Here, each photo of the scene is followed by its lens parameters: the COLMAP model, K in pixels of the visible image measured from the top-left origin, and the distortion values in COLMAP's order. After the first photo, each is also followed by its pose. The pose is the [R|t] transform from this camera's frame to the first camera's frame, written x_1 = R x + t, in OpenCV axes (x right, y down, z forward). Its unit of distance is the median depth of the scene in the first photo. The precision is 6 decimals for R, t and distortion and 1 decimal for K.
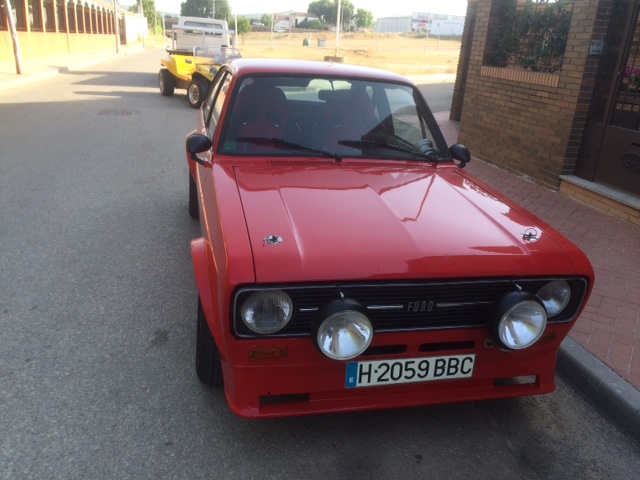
lens RADIAL K [[546.2, 0, 322.7], [0, 546.2, 237.2], [0, 0, 1]] dist [0.017320, -0.020712]
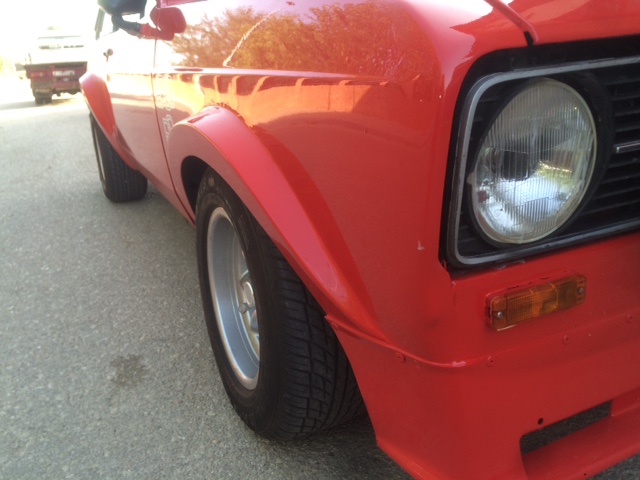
lens RADIAL K [[546.2, 0, 318.5], [0, 546.2, 244.8], [0, 0, 1]] dist [0.017320, -0.020712]
pose [[0.965948, -0.197491, 0.167157, -0.190715], [0.199168, 0.979941, 0.006840, 0.103384], [-0.165155, 0.026685, 0.985906, 0.482330]]
